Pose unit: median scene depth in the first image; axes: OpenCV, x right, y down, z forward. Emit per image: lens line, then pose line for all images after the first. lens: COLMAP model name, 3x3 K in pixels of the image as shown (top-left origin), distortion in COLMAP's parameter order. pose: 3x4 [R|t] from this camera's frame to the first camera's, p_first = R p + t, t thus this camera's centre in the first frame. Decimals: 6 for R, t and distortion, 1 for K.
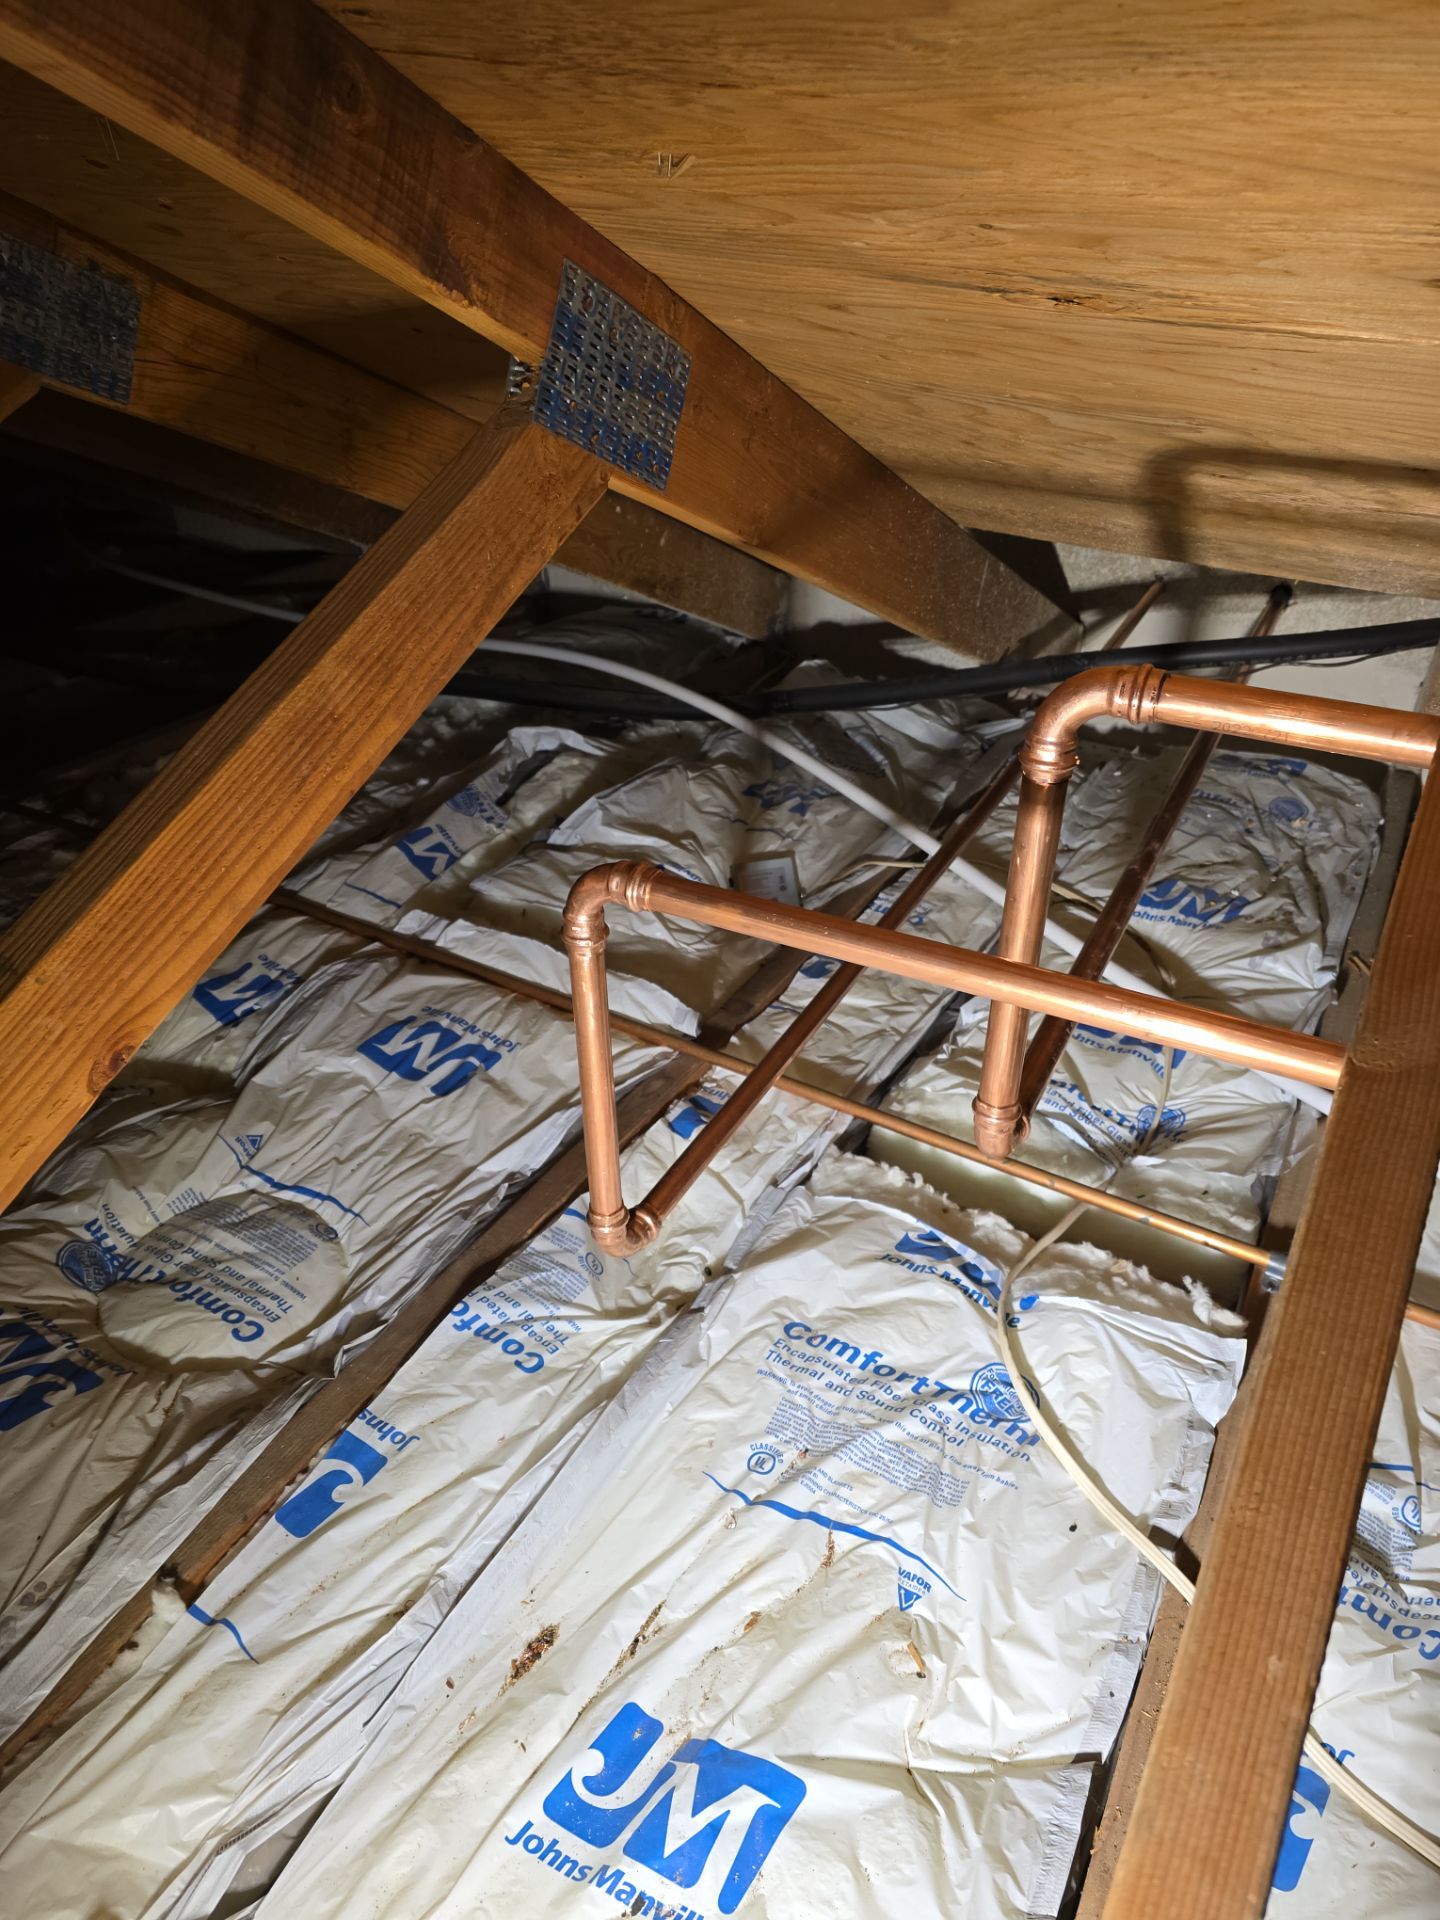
lens RADIAL K [[1242.4, 0, 713.5], [0, 1242.4, 962.1], [0, 0, 1]] dist [0.016254, -0.024924]
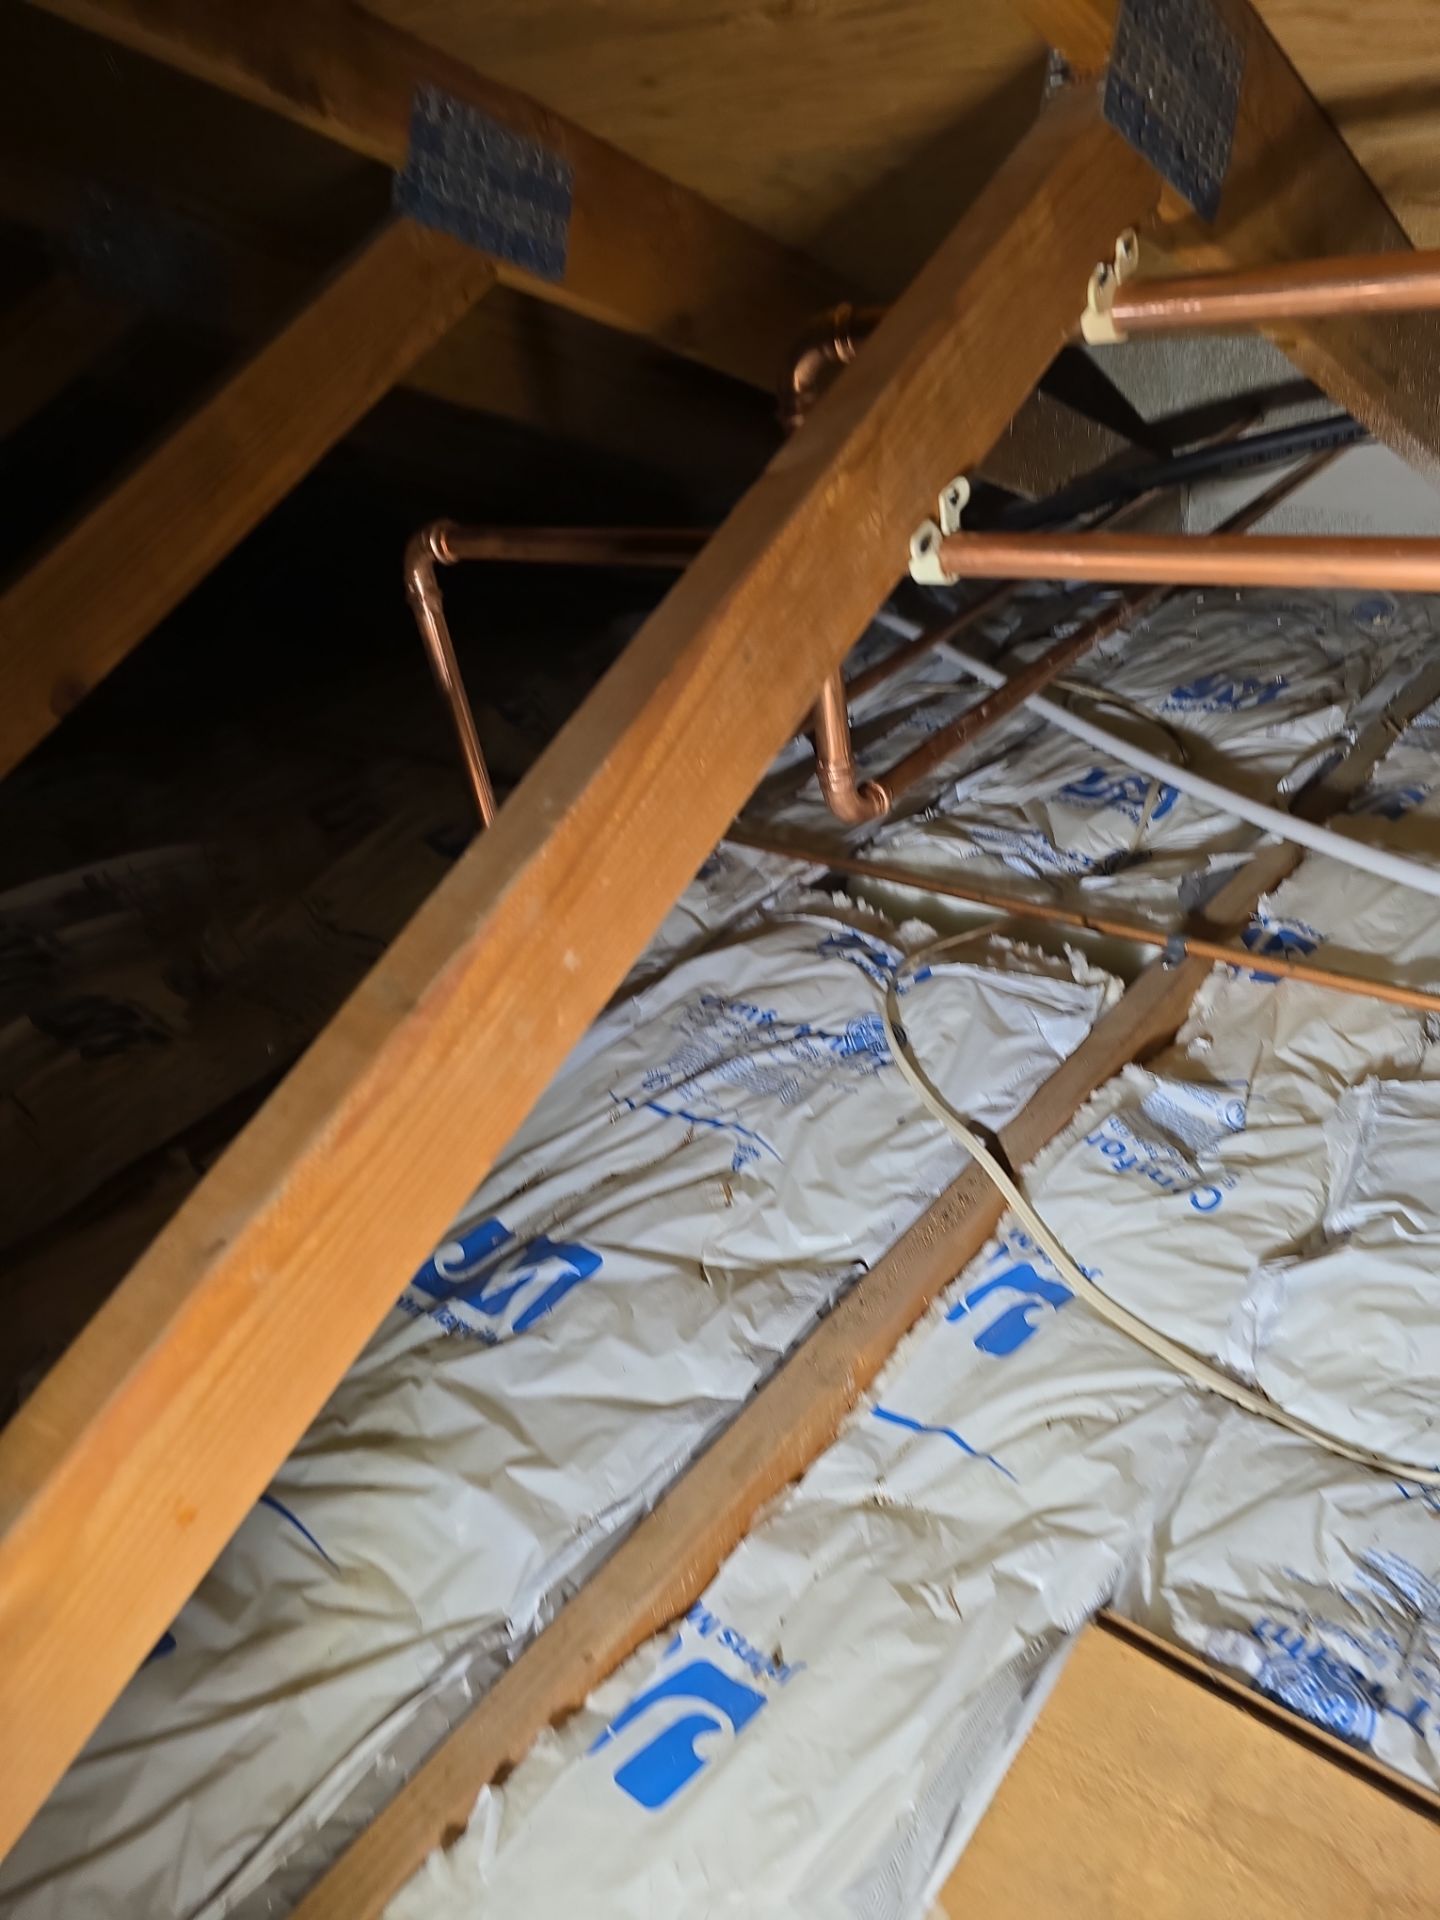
lens RADIAL K [[1242.4, 0, 718.0], [0, 1242.4, 976.8], [0, 0, 1]] dist [0.016254, -0.024924]
pose [[0.971942, -0.034915, -0.232613, 0.349885], [0.035277, 0.999374, -0.002605, 0.283516], [0.232558, -0.005674, 0.972566, -0.122282]]
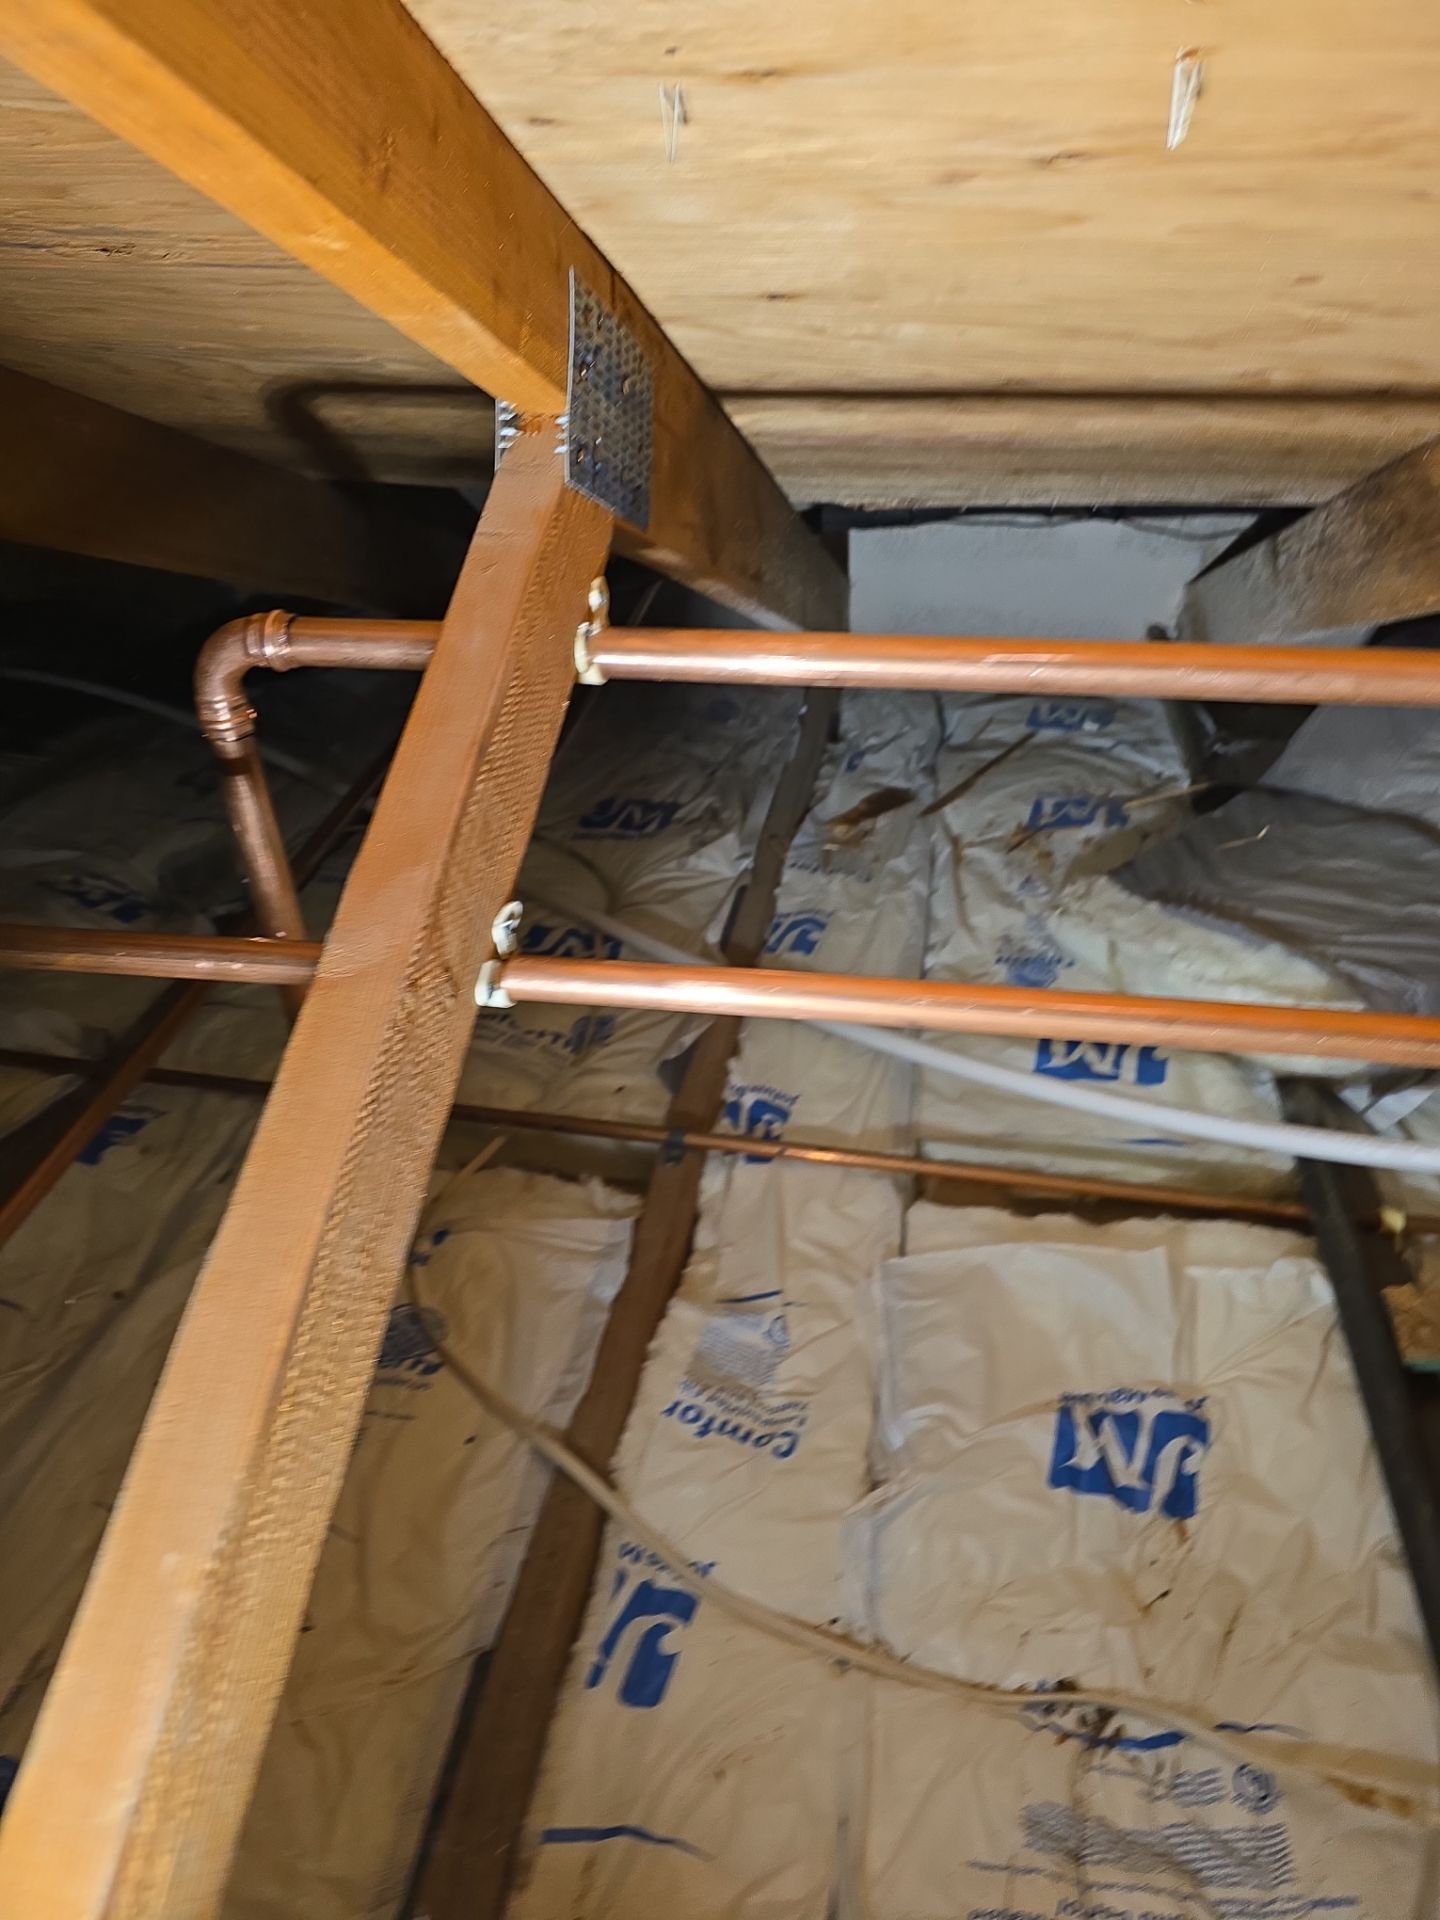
lens RADIAL K [[1242.4, 0, 725.1], [0, 1242.4, 958.1], [0, 0, 1]] dist [0.016254, -0.024924]
pose [[0.942390, -0.207169, 0.262643, 0.266728], [0.197692, 0.978282, 0.062314, 0.033359], [-0.269848, -0.006802, 0.962879, -0.051316]]
